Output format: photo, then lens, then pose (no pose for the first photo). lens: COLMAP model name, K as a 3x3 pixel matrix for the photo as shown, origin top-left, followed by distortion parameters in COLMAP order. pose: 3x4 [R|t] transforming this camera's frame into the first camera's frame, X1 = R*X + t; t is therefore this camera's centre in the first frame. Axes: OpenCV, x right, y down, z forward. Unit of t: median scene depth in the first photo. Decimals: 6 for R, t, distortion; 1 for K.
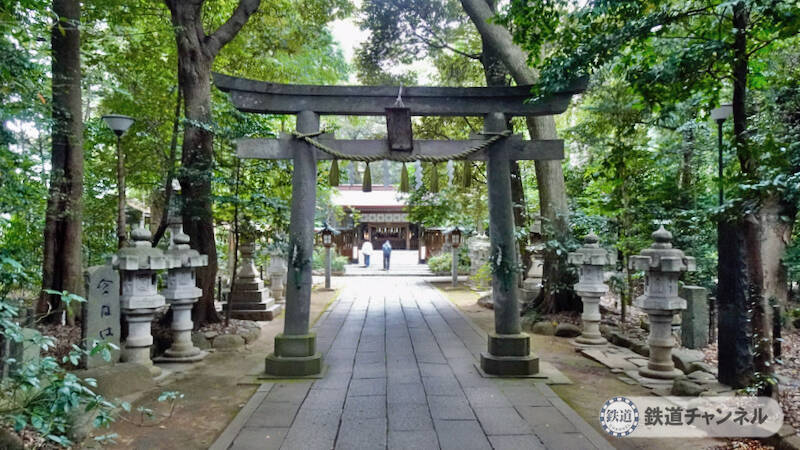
lens RADIAL K [[588.0, 0, 399.7], [0, 588.0, 225.1], [0, 0, 1]] dist [-0.004599, -0.000748]
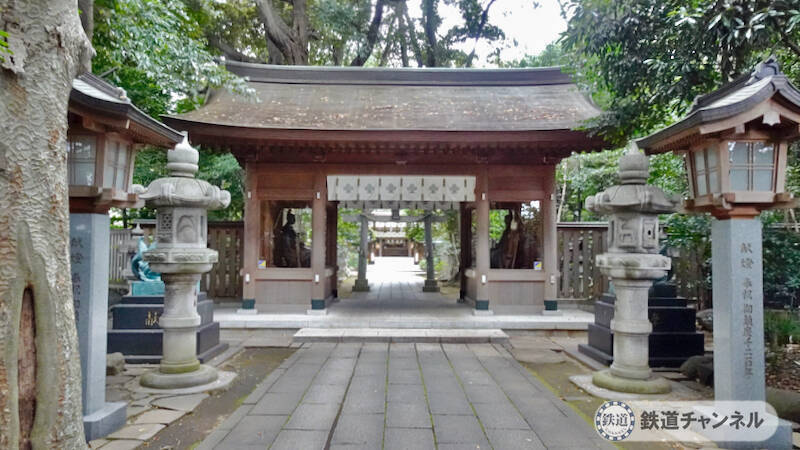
lens RADIAL K [[588.0, 0, 400.8], [0, 588.0, 225.4], [0, 0, 1]] dist [-0.004599, -0.000748]
pose [[0.999922, 0.003683, -0.011976, 0.015843], [-0.003879, 0.999859, -0.016362, -0.011223], [0.011914, 0.016407, 0.999794, -0.517549]]
